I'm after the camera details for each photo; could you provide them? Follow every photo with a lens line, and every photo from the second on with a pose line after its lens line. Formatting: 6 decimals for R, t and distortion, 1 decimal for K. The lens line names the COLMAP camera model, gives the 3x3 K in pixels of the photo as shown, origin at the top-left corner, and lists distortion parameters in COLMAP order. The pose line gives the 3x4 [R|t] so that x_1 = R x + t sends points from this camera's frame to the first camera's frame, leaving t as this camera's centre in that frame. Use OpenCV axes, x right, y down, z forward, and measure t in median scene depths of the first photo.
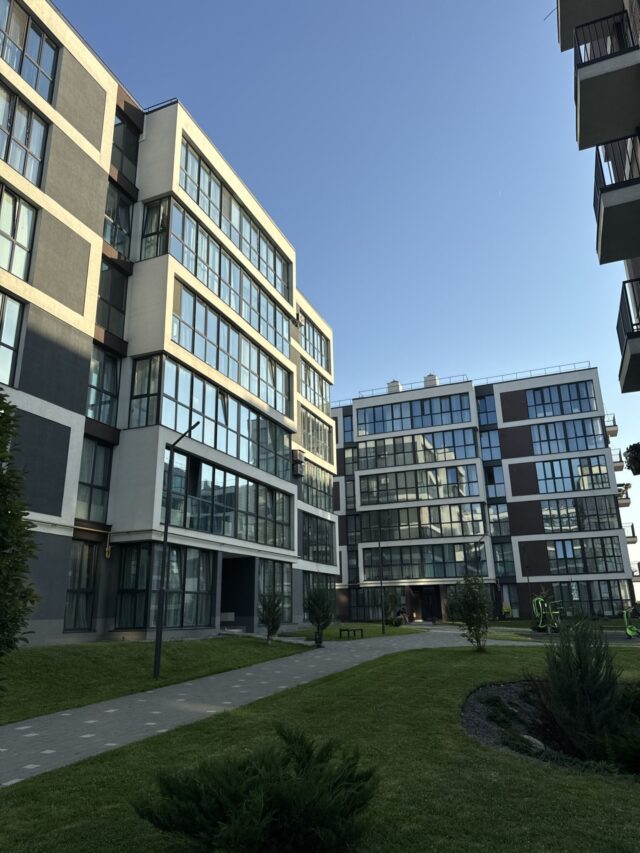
lens RADIAL K [[598.4, 0, 321.1], [0, 598.4, 423.1], [0, 0, 1]] dist [0.121792, -0.216078]
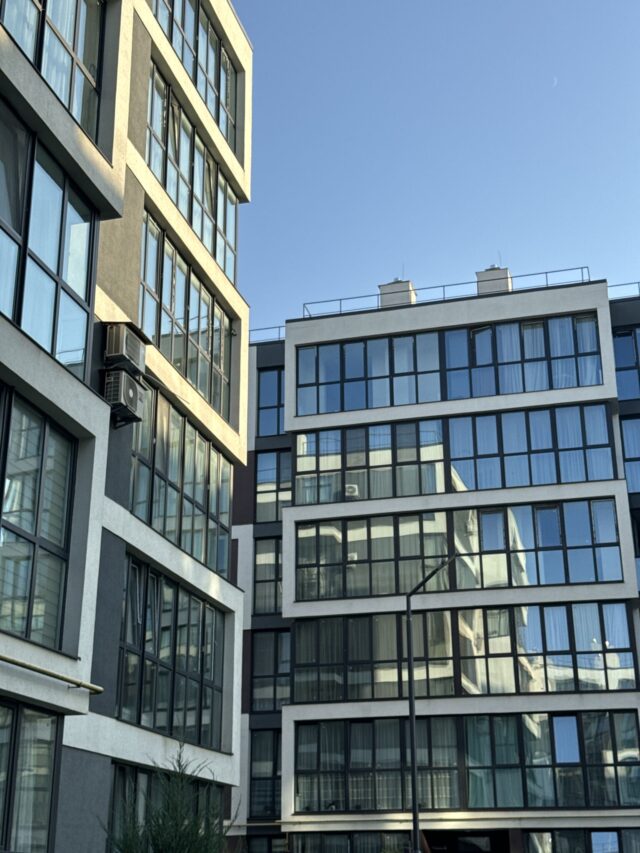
lens RADIAL K [[1189.6, 0, 320.0], [0, 1189.6, 426.5], [0, 0, 1]] dist [0.140205, -0.028593]
pose [[0.992396, 0.059692, 0.107642, -0.003174], [-0.052682, 0.996372, -0.066840, 0.080226], [-0.111241, 0.060661, 0.991940, 0.278807]]
